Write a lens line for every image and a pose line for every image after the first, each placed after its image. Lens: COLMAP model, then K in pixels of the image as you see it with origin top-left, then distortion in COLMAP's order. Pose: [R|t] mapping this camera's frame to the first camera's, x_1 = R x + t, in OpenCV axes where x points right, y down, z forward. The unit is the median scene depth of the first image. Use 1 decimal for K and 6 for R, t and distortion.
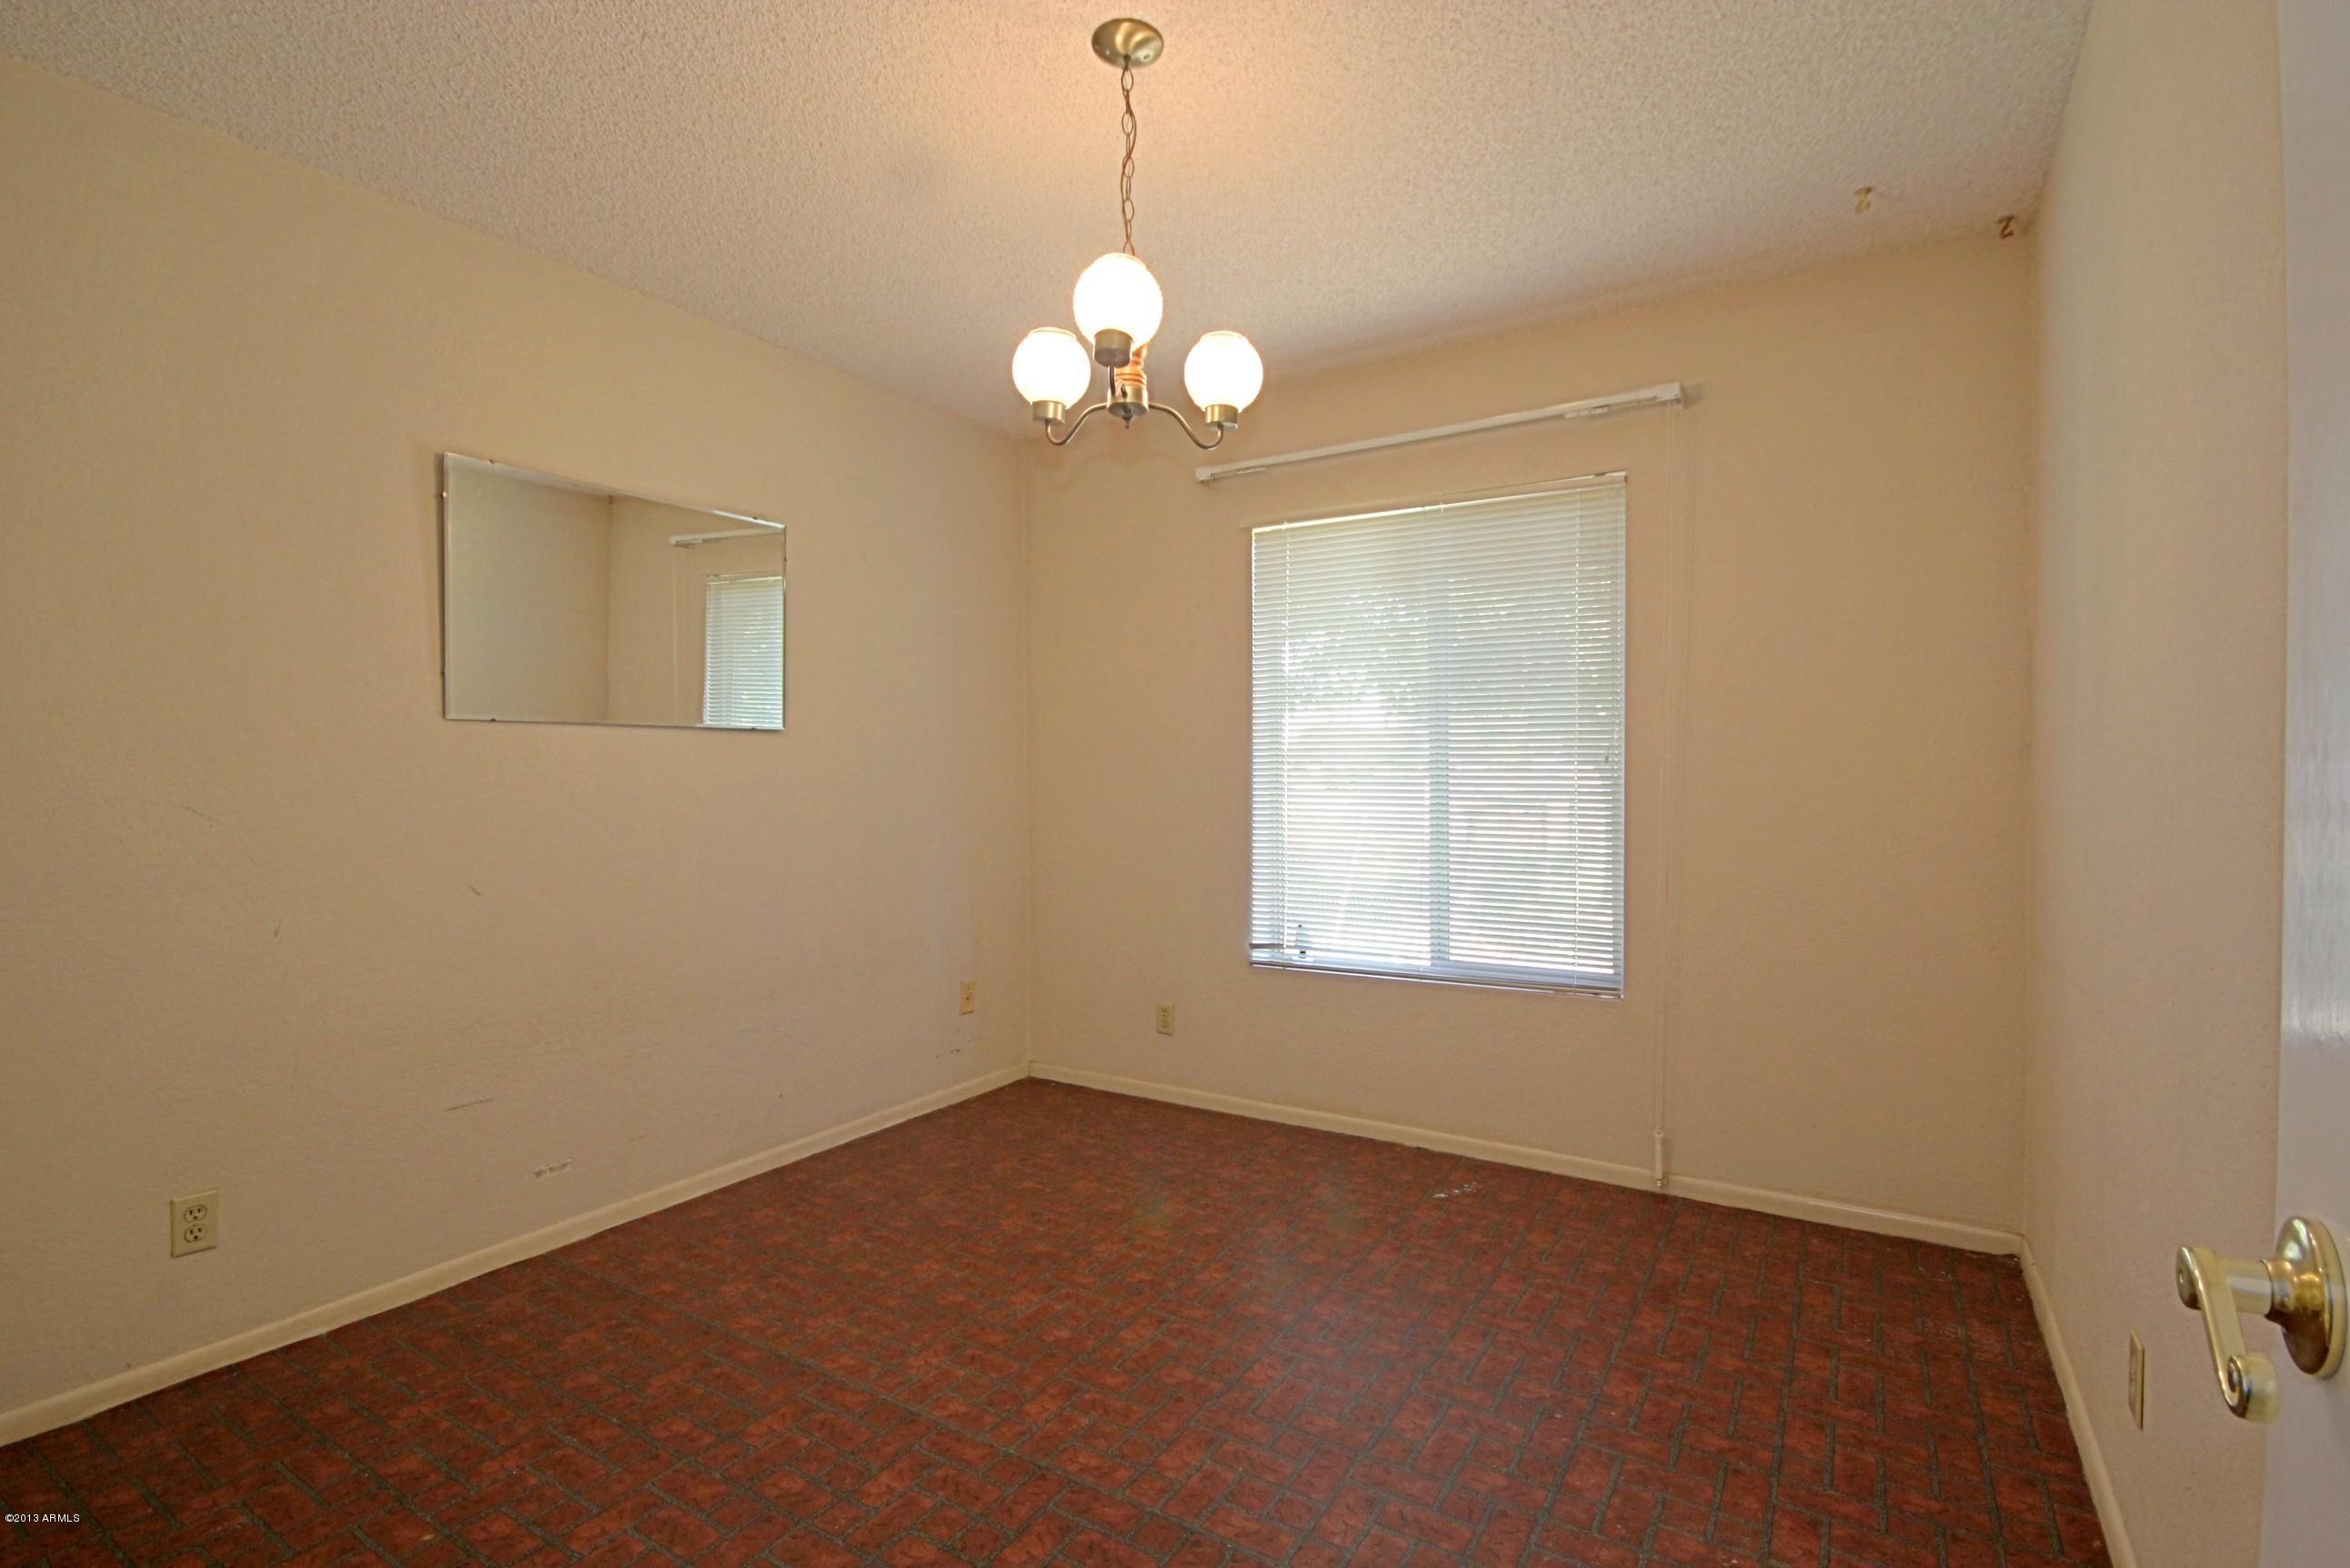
lens RADIAL K [[1096.7, 0, 1183.5], [0, 1096.7, 786.6], [0, 0, 1]] dist [0.018947, -0.013765]
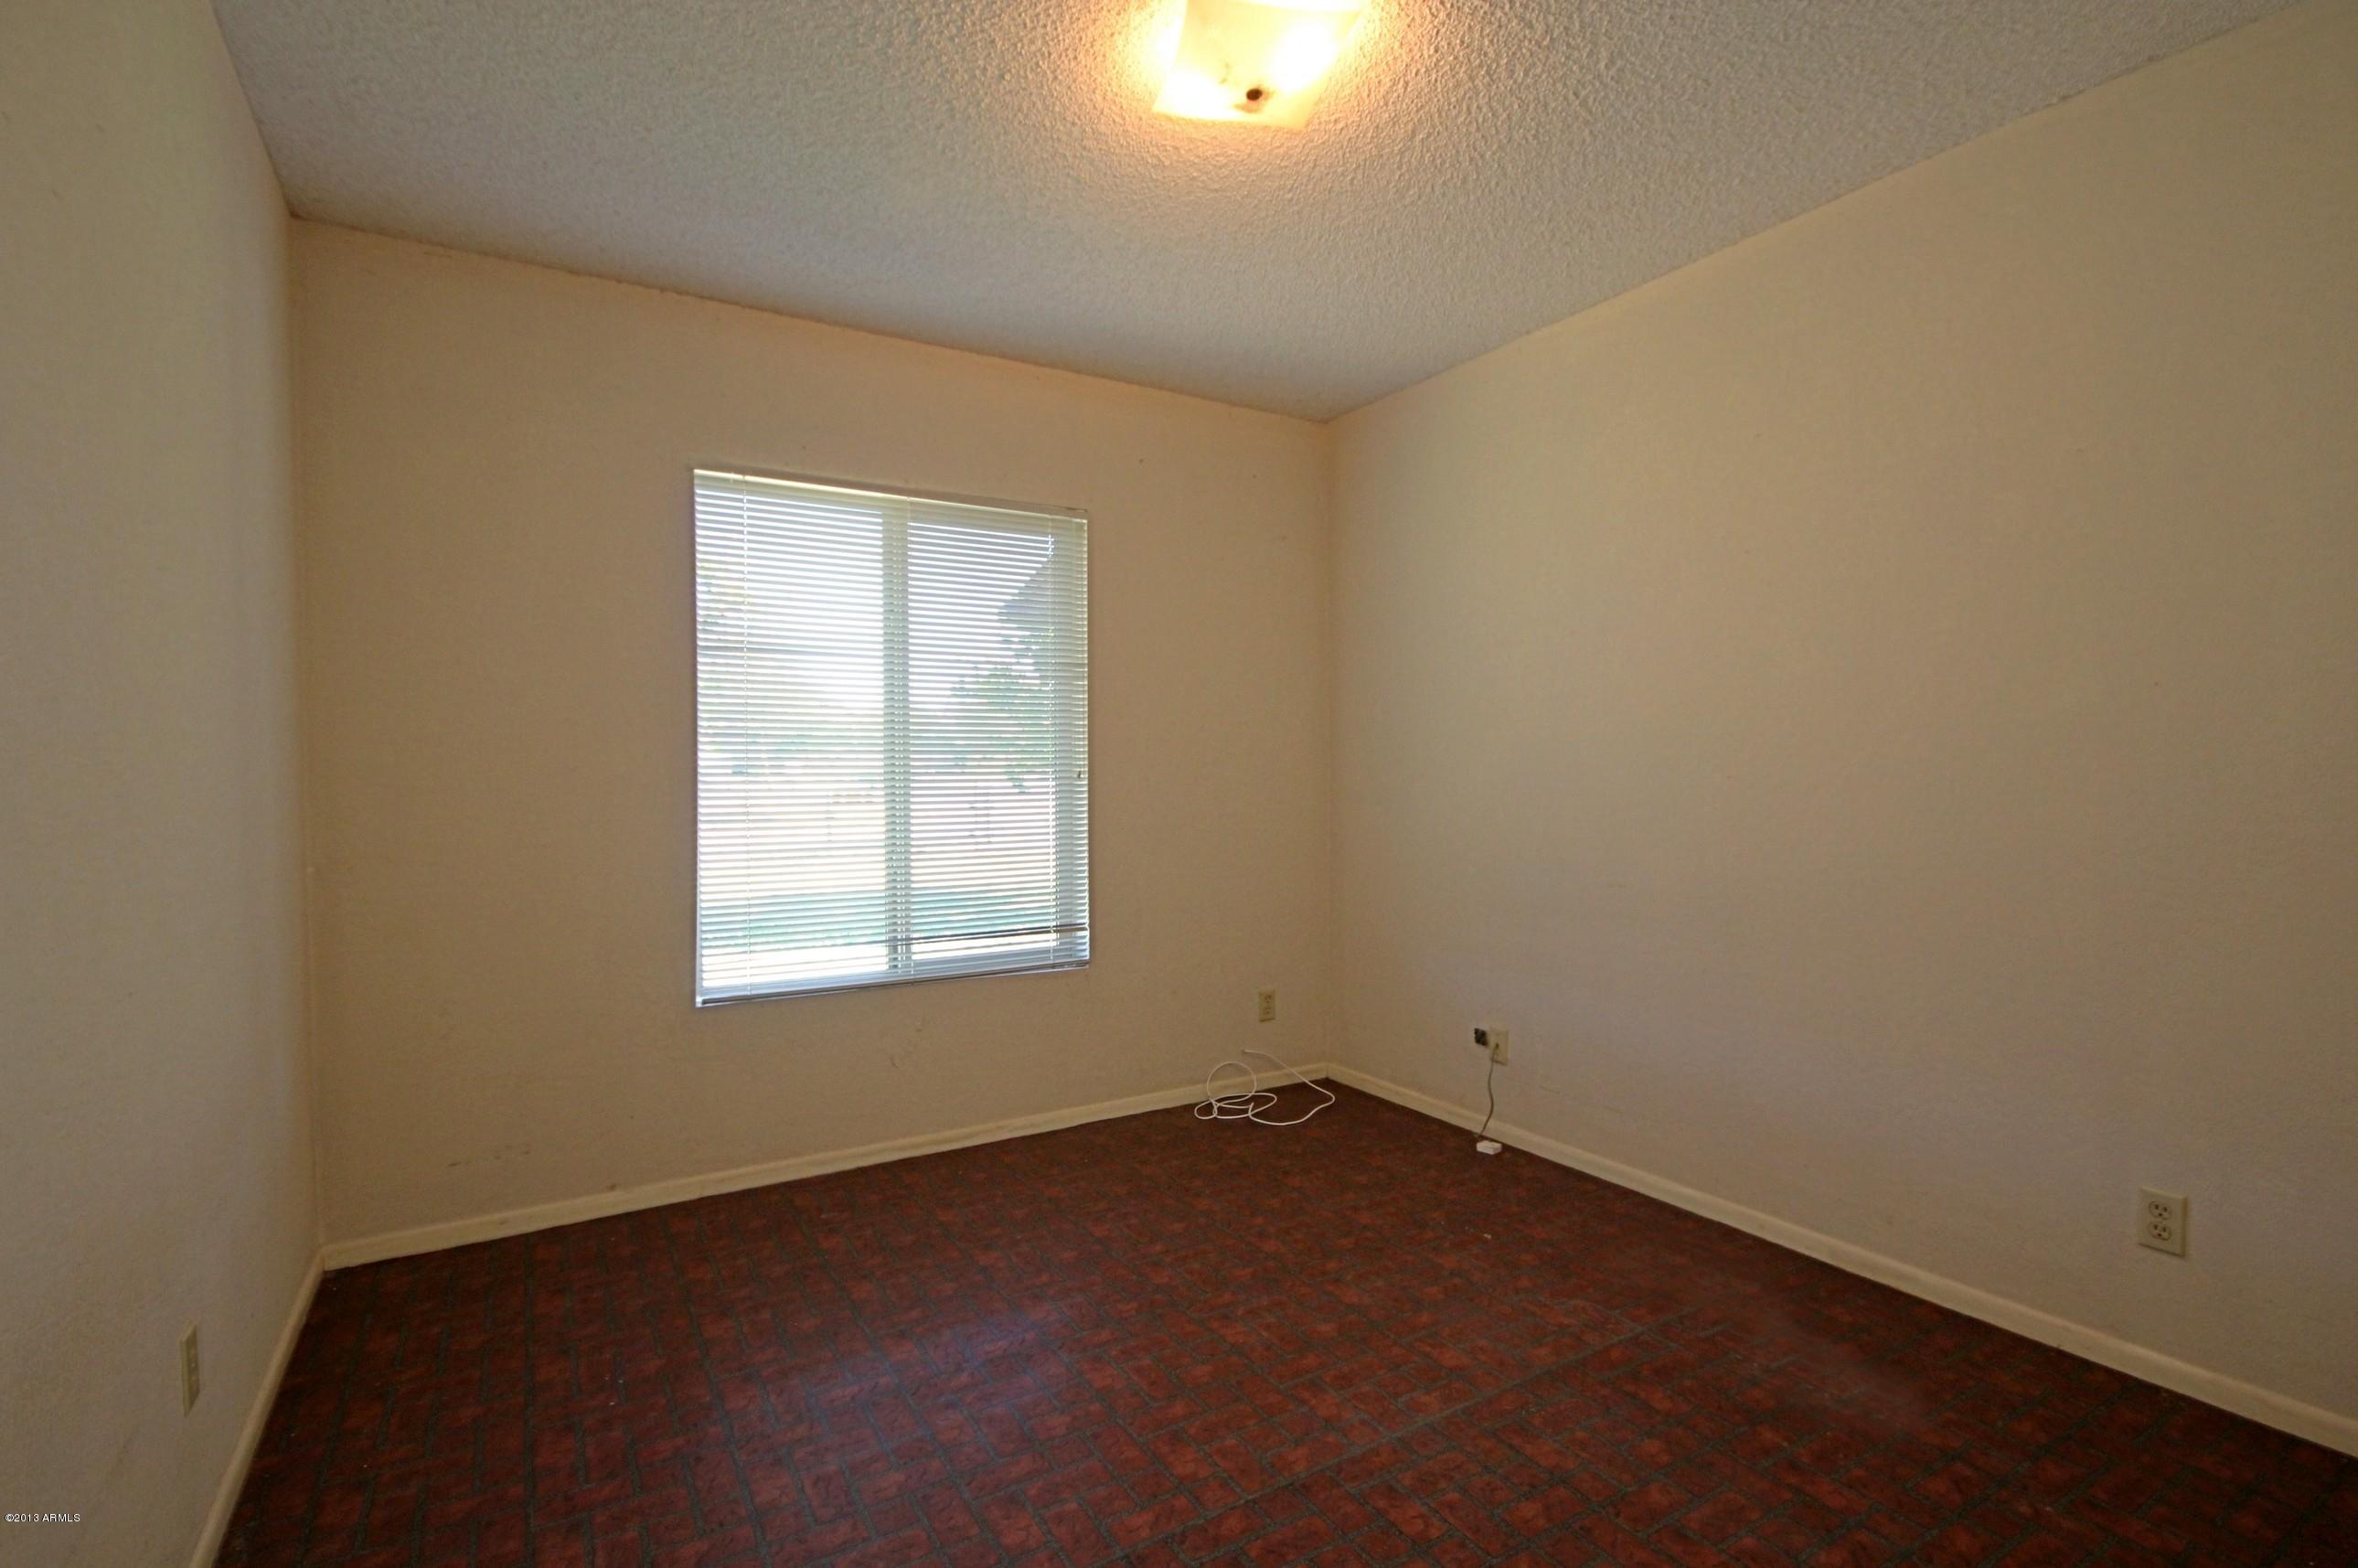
lens RADIAL K [[1100.4, 0, 1187.6], [0, 1100.4, 786.6], [0, 0, 1]] dist [0.018947, -0.013765]
pose [[0.446556, -0.012406, 0.894670, -0.504467], [0.016499, 0.999848, 0.005629, -0.000013], [-0.894604, 0.012248, 0.446693, 0.316712]]
